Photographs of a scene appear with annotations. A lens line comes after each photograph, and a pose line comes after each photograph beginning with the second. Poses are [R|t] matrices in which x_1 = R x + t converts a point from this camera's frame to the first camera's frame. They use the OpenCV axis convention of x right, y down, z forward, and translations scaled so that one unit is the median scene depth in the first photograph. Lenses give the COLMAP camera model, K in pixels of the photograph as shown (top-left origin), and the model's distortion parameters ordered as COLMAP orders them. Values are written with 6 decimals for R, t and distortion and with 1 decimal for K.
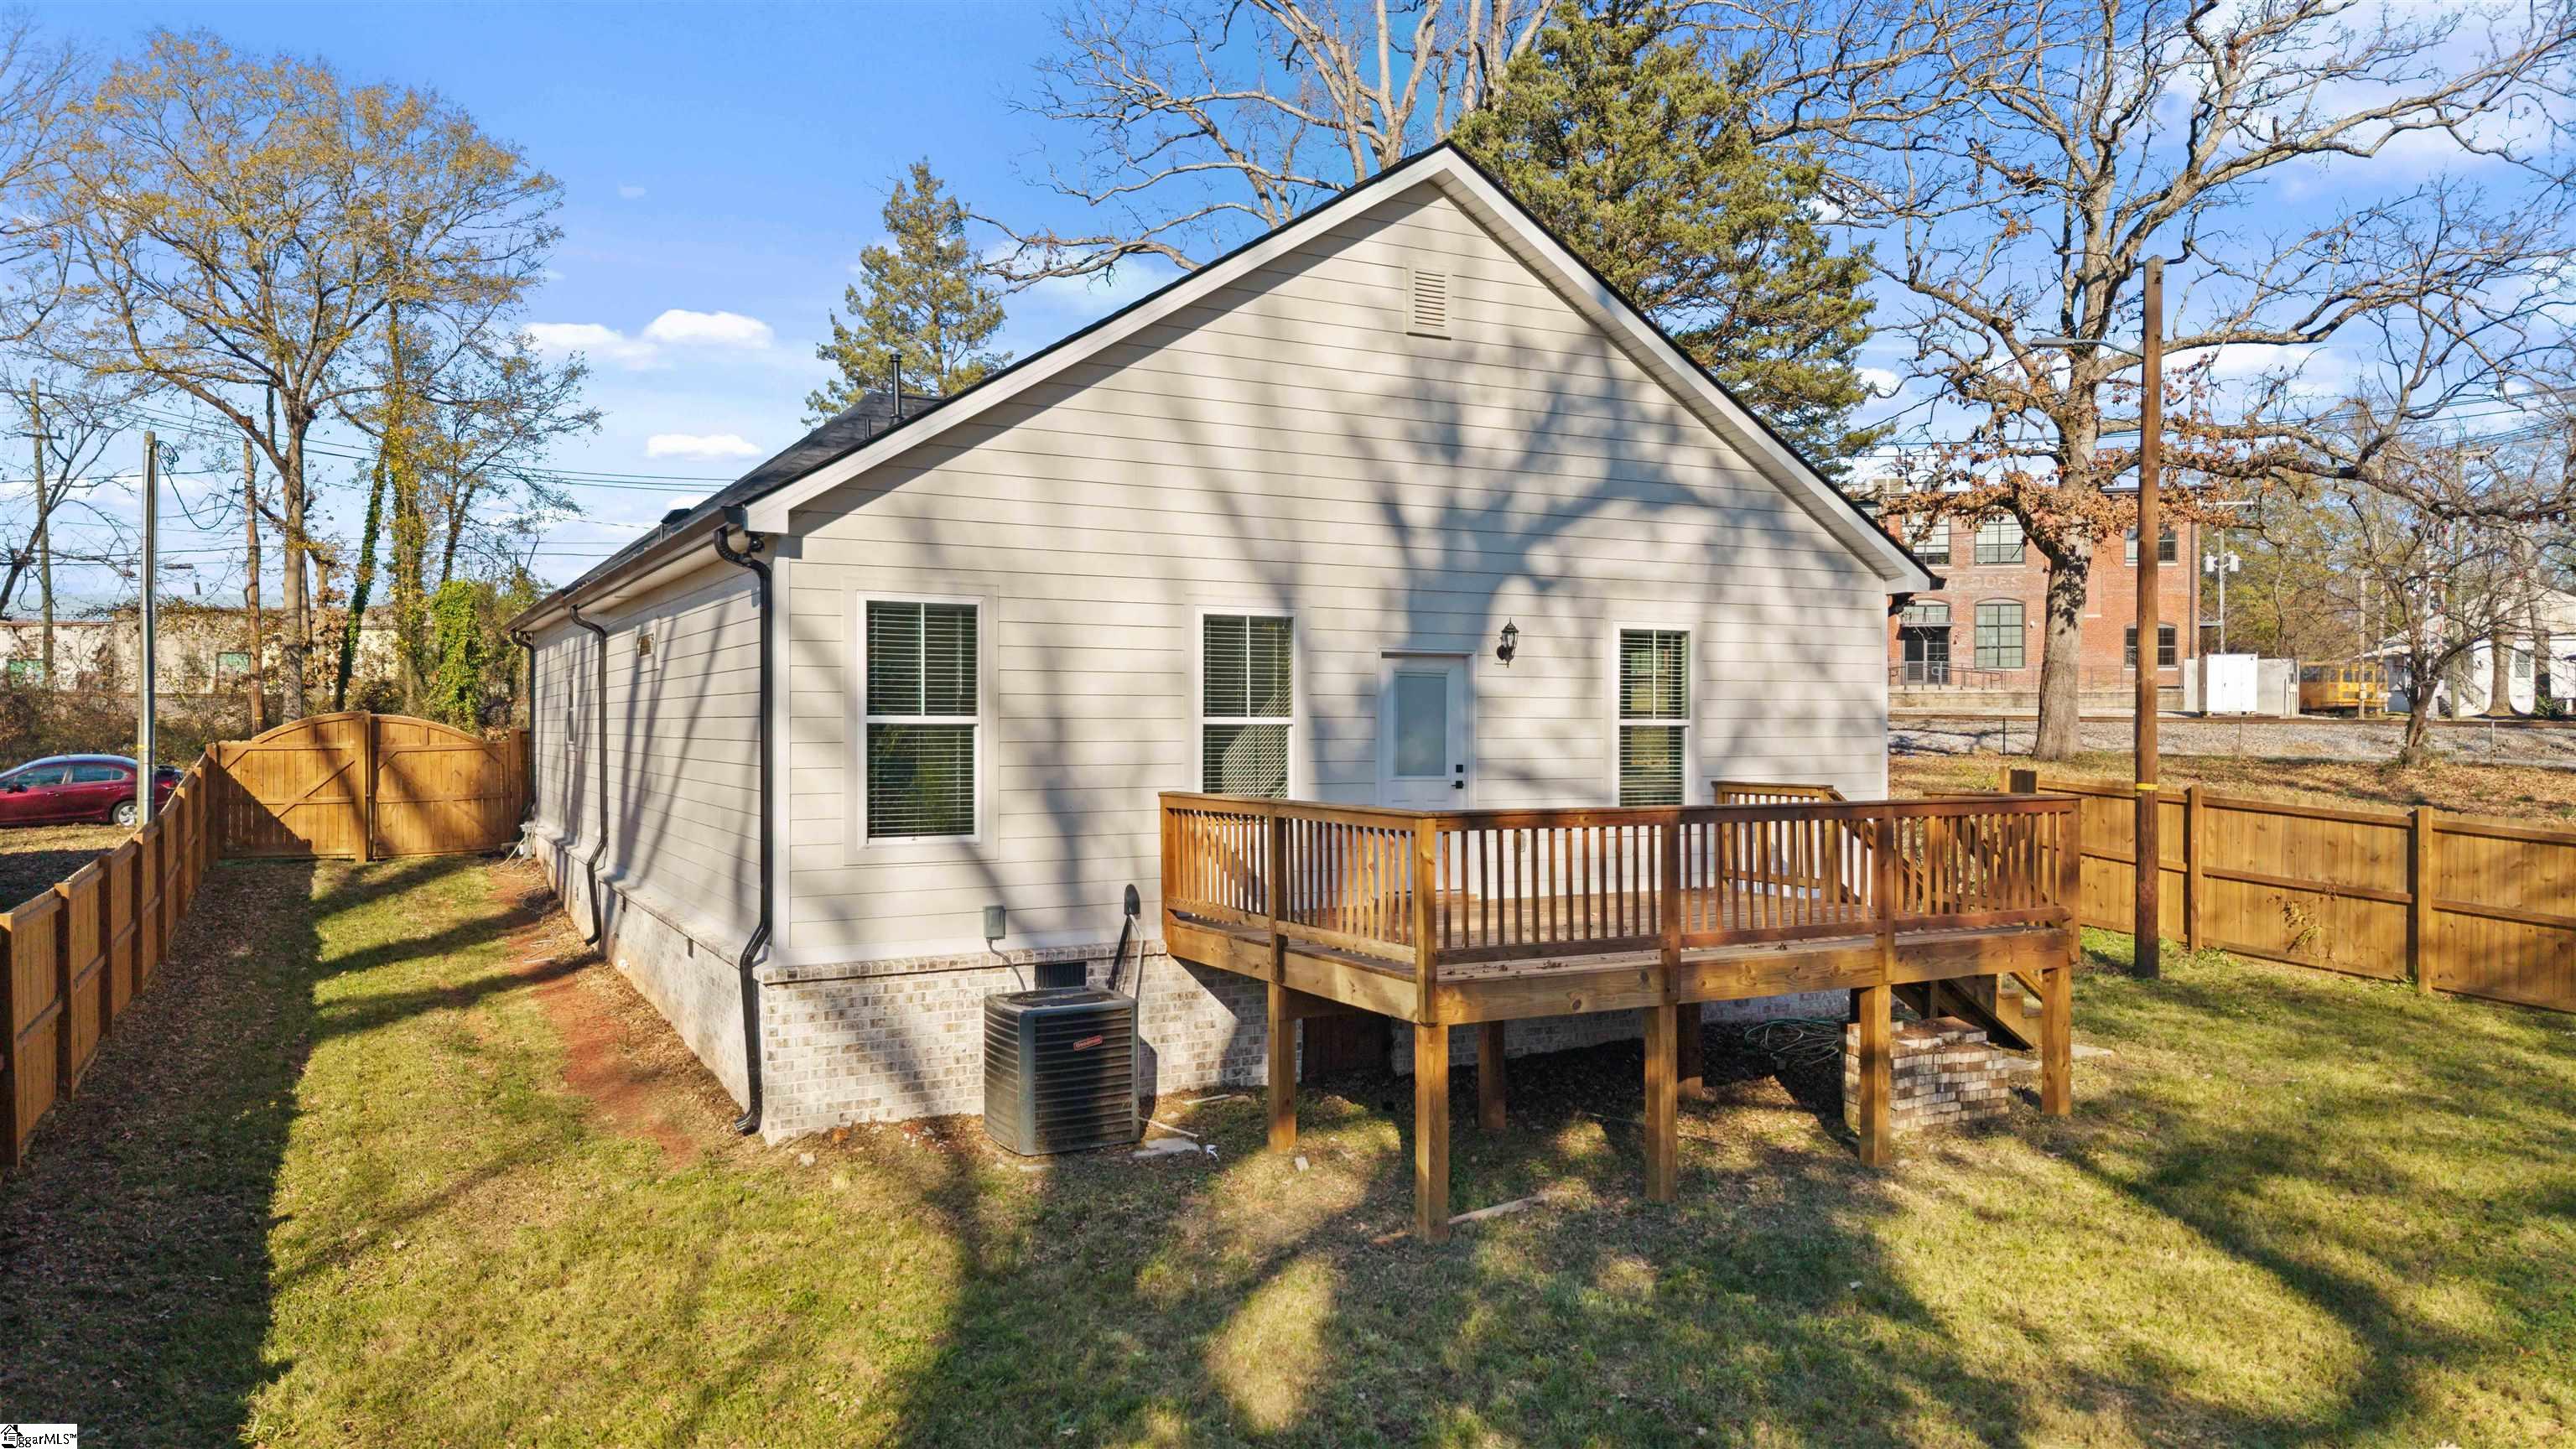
lens RADIAL K [[1746.9, 0, 1272.4], [0, 1746.9, 723.6], [0, 0, 1]] dist [0.069098, 0.000207]
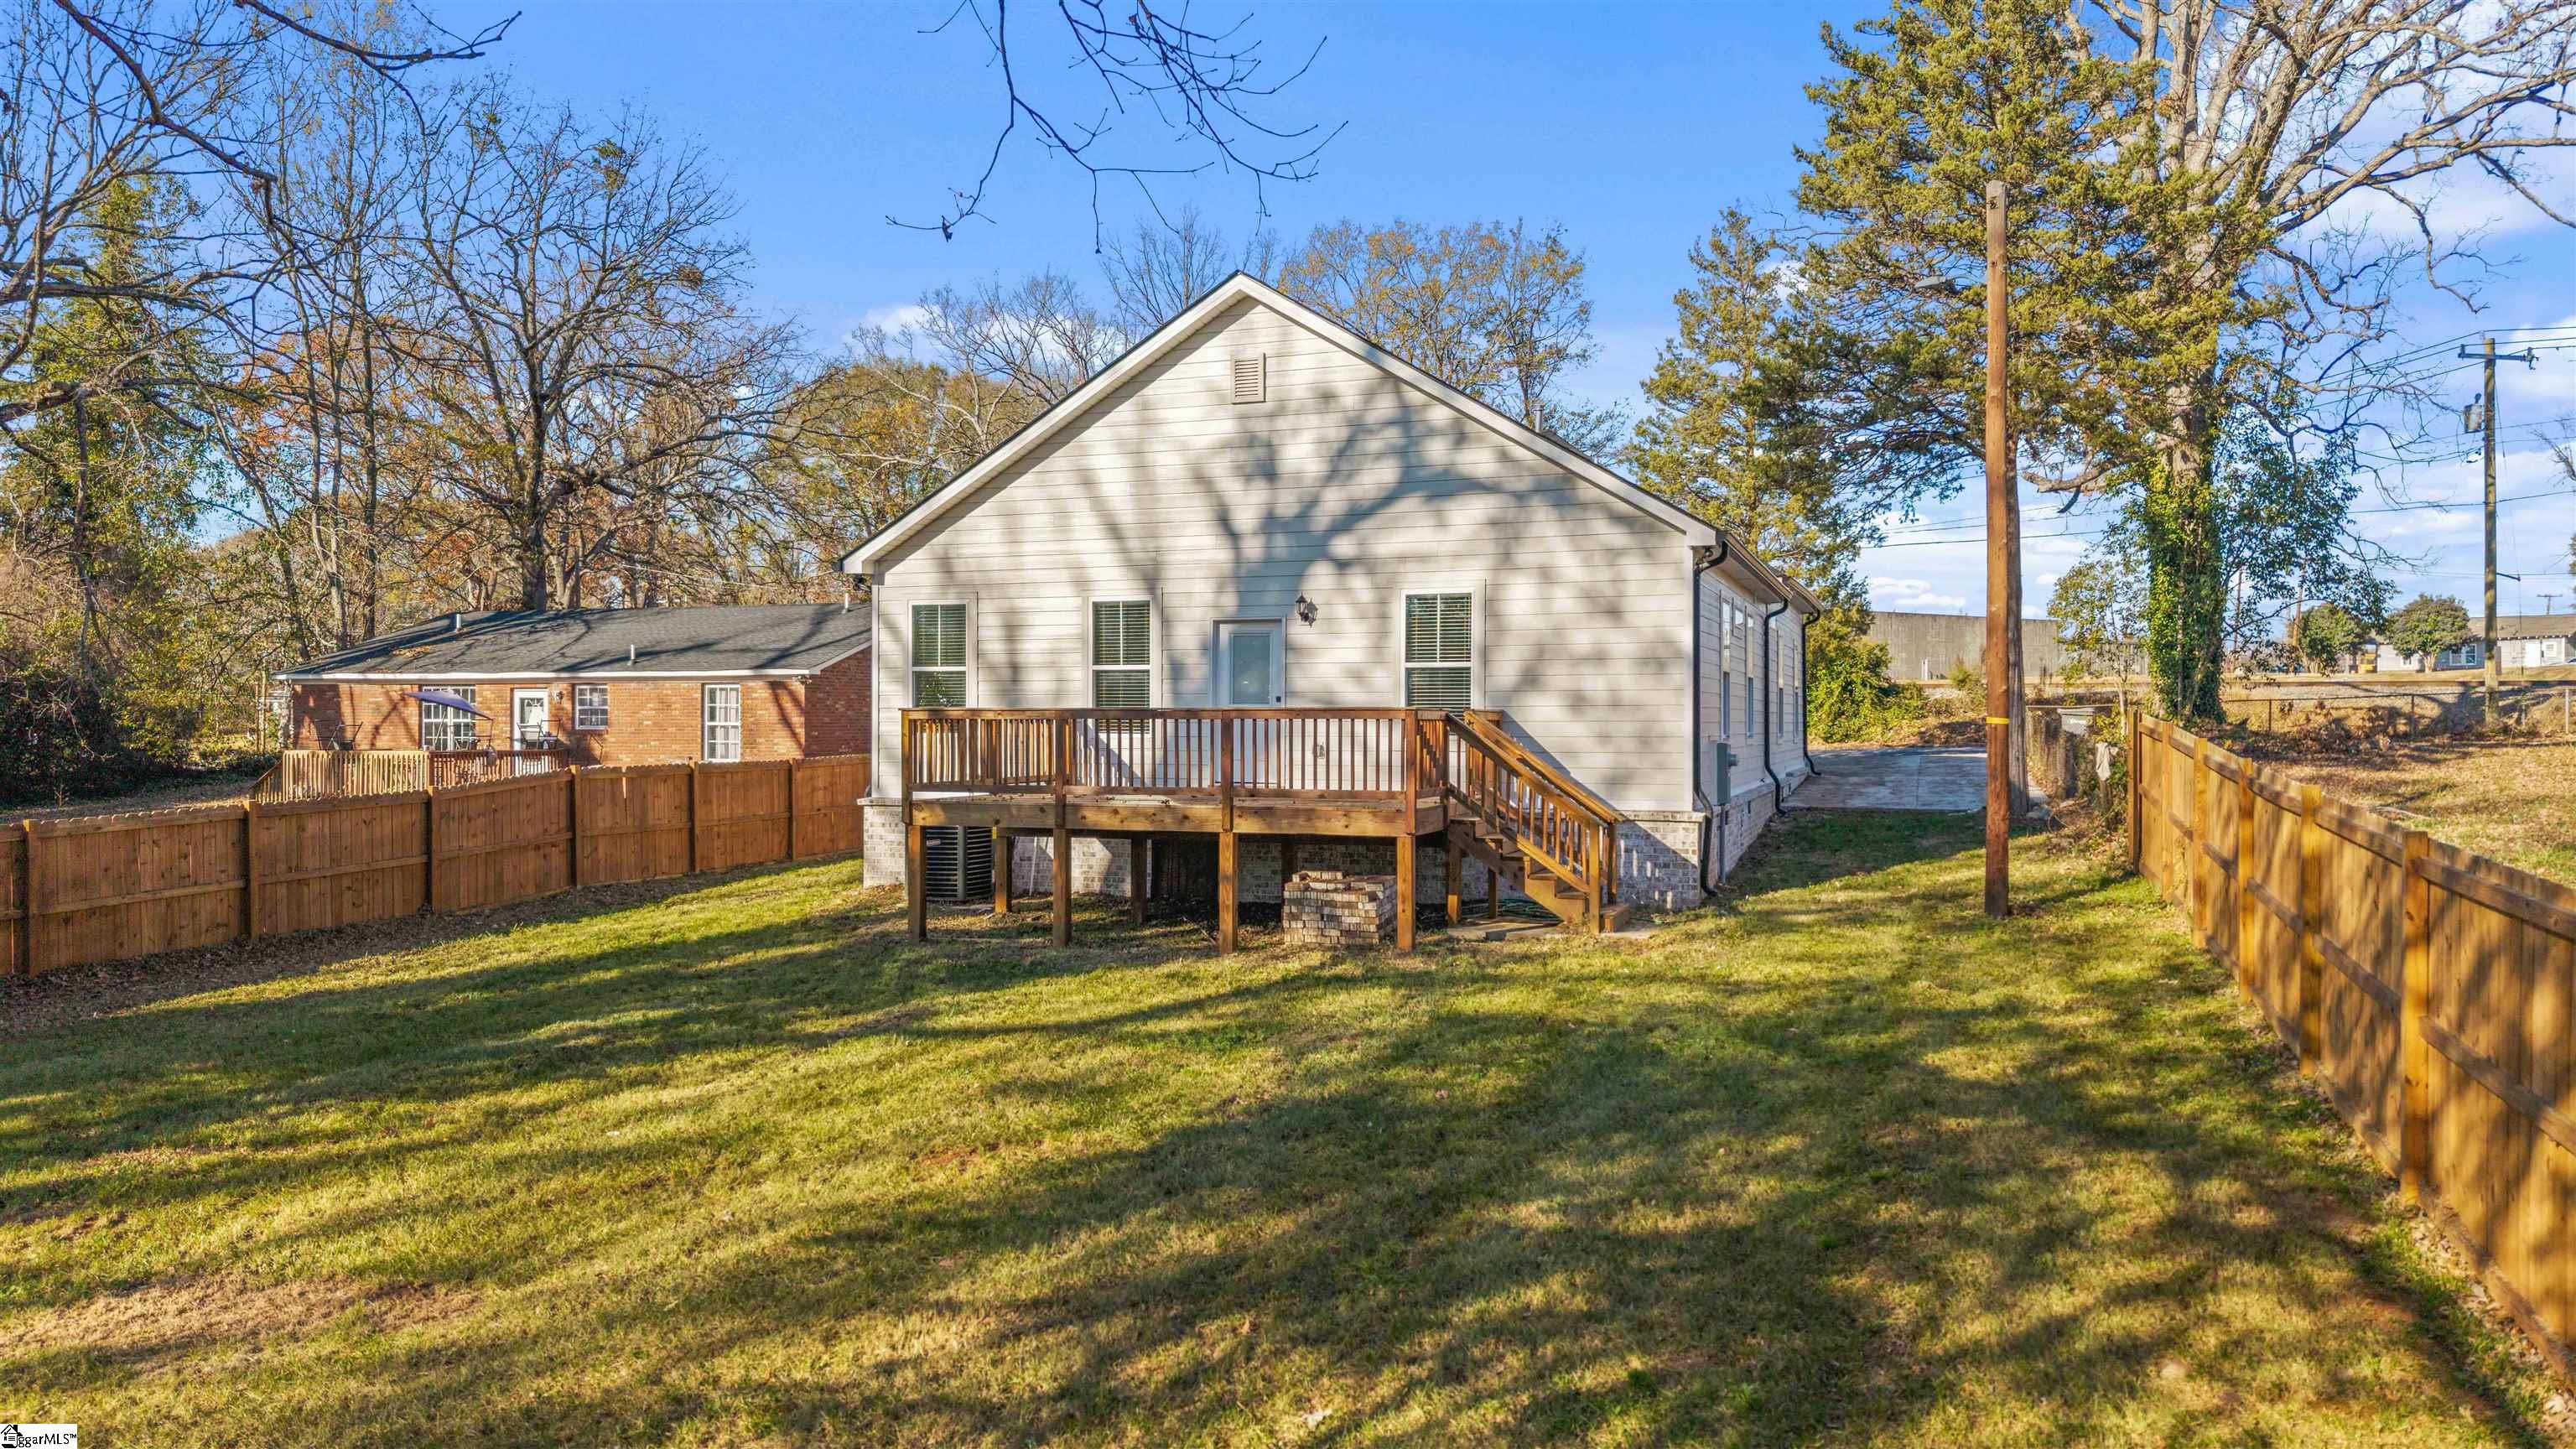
lens RADIAL K [[1746.9, 0, 1272.4], [0, 1746.9, 723.6], [0, 0, 1]] dist [0.069098, 0.000207]
pose [[0.653702, 0.000433, -0.756752, 1.211650], [0.005593, 0.999970, 0.005404, 0.039637], [0.756731, -0.007765, 0.653680, 0.060659]]
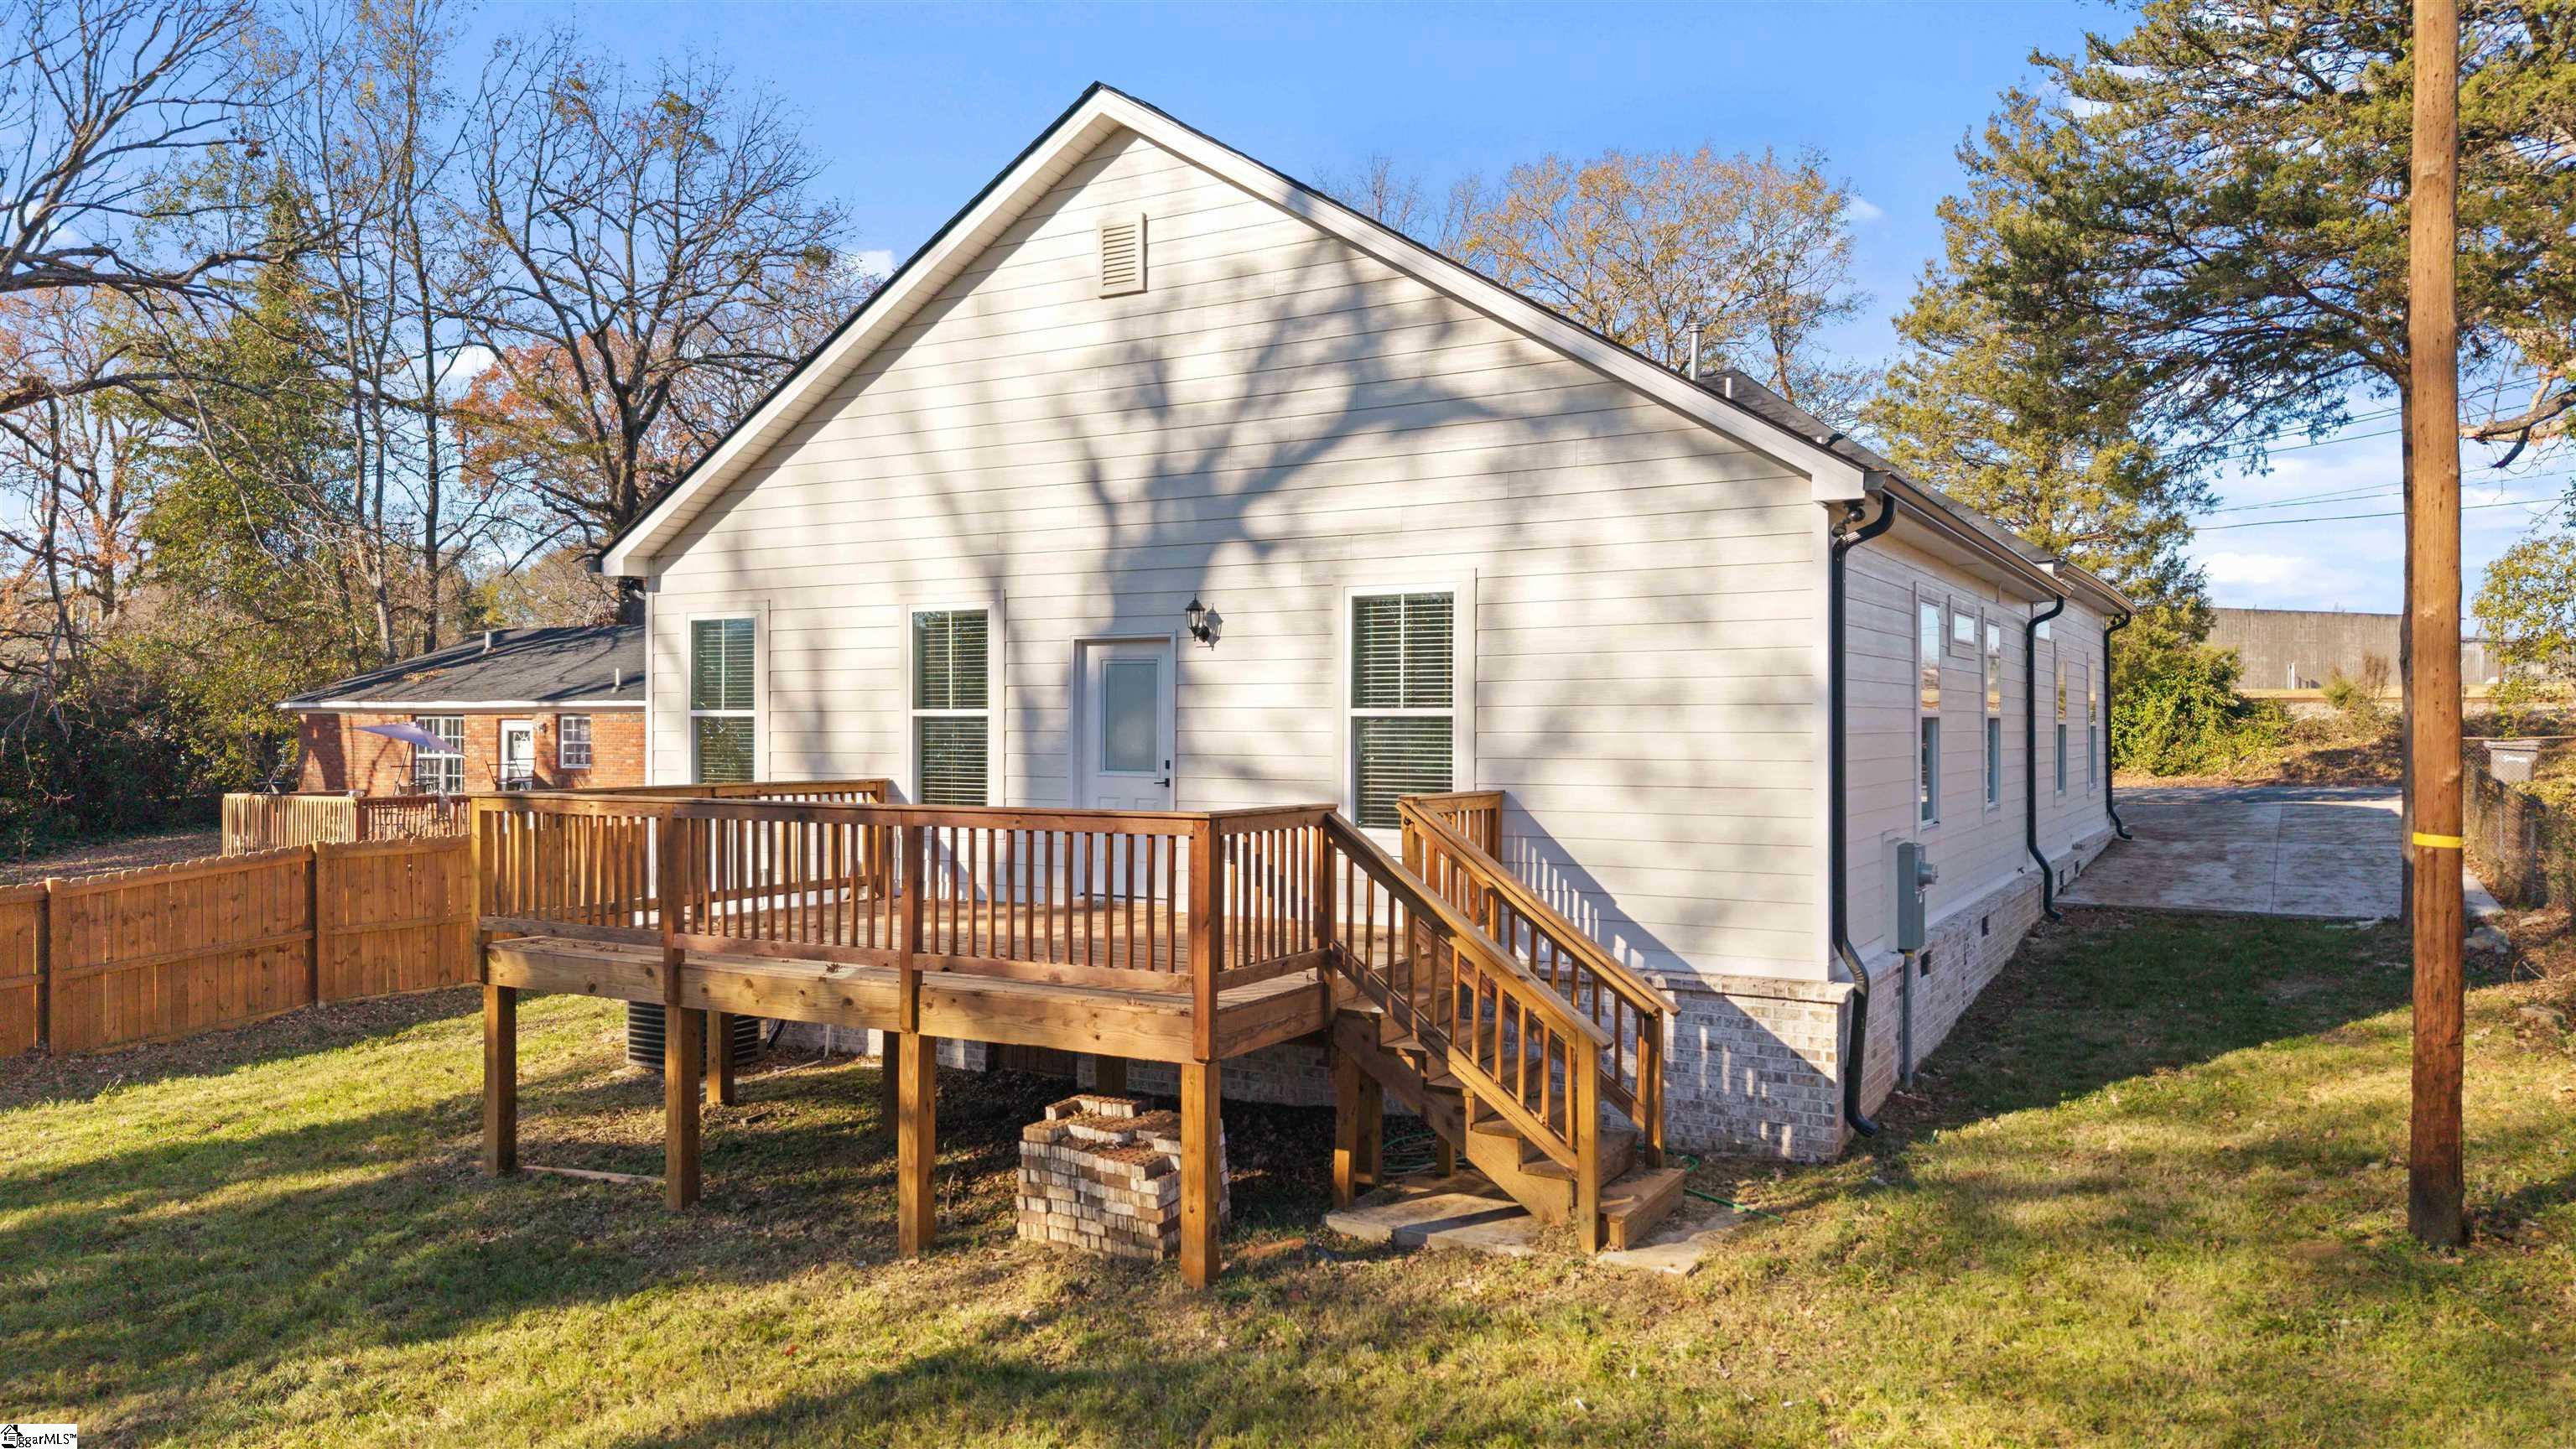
lens RADIAL K [[1761.6, 0, 1288.0], [0, 1761.6, 724.5], [0, 0, 1]] dist [0.005525, 0.048652]
pose [[0.524116, -0.001678, -0.851645, 0.925335], [0.006352, 0.999978, 0.001939, 0.004826], [0.851623, -0.006426, 0.524115, 0.588910]]
